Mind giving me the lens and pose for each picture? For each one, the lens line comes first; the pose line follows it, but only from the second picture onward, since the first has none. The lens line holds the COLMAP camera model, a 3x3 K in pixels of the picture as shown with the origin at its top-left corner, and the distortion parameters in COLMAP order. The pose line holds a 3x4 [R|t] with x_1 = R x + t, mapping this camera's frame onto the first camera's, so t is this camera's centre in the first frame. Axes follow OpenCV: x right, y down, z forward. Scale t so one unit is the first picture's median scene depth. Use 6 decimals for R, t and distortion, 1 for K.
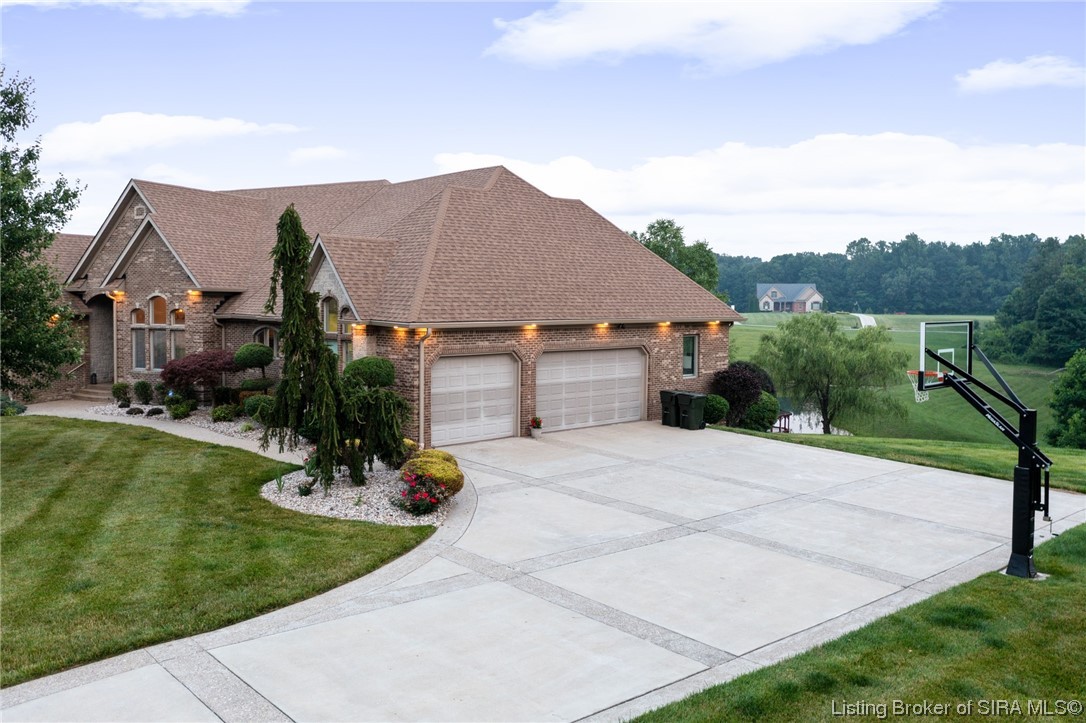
lens RADIAL K [[879.3, 0, 541.5], [0, 879.3, 341.3], [0, 0, 1]] dist [-0.005884, -0.000683]
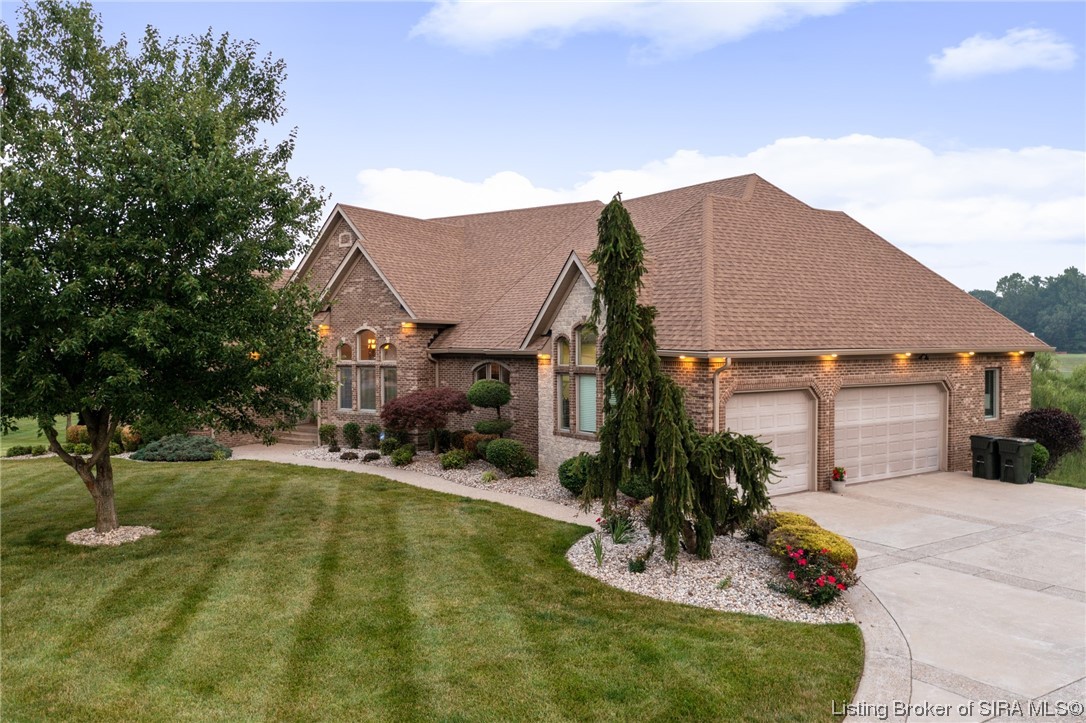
lens RADIAL K [[864.6, 0, 543.0], [0, 864.6, 361.5], [0, 0, 1]] dist [-0.013443, -0.001529]
pose [[0.992035, -0.006915, -0.125770, -0.156761], [0.003445, 0.999608, -0.027786, 0.008022], [0.125913, 0.027132, 0.991670, 0.146866]]
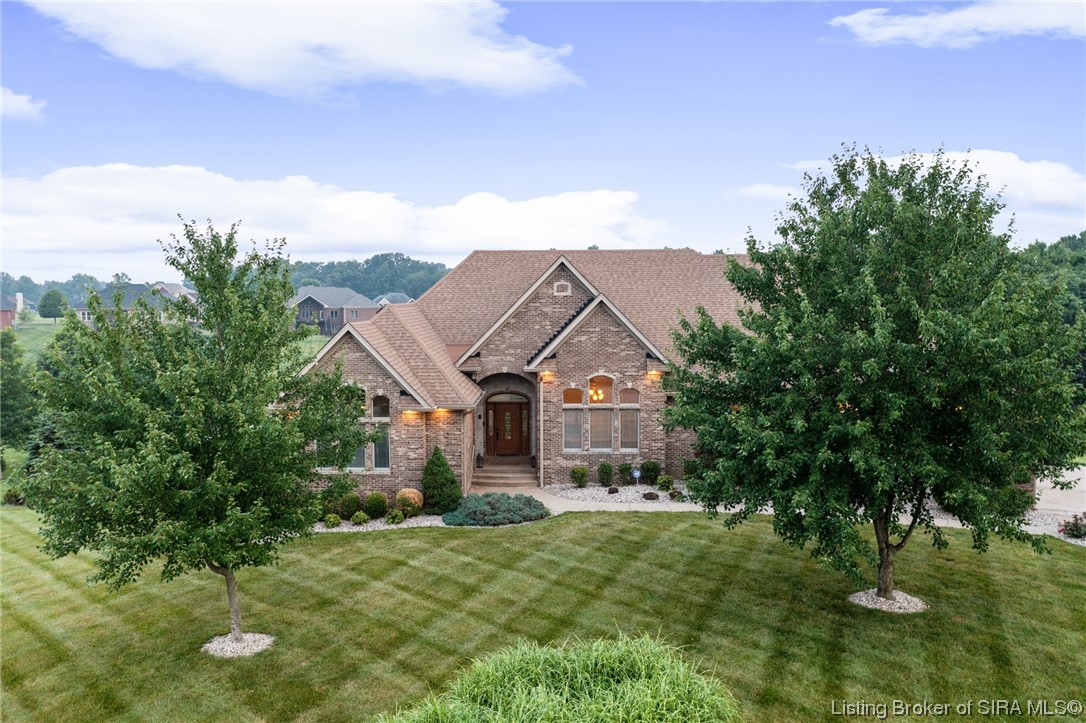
lens RADIAL K [[864.6, 0, 543.0], [0, 864.6, 361.5], [0, 0, 1]] dist [-0.013443, -0.001529]
pose [[0.915006, -0.035937, 0.401837, -0.981957], [0.028535, 0.999295, 0.024392, -0.103040], [-0.402431, -0.010853, 0.915386, 0.152538]]
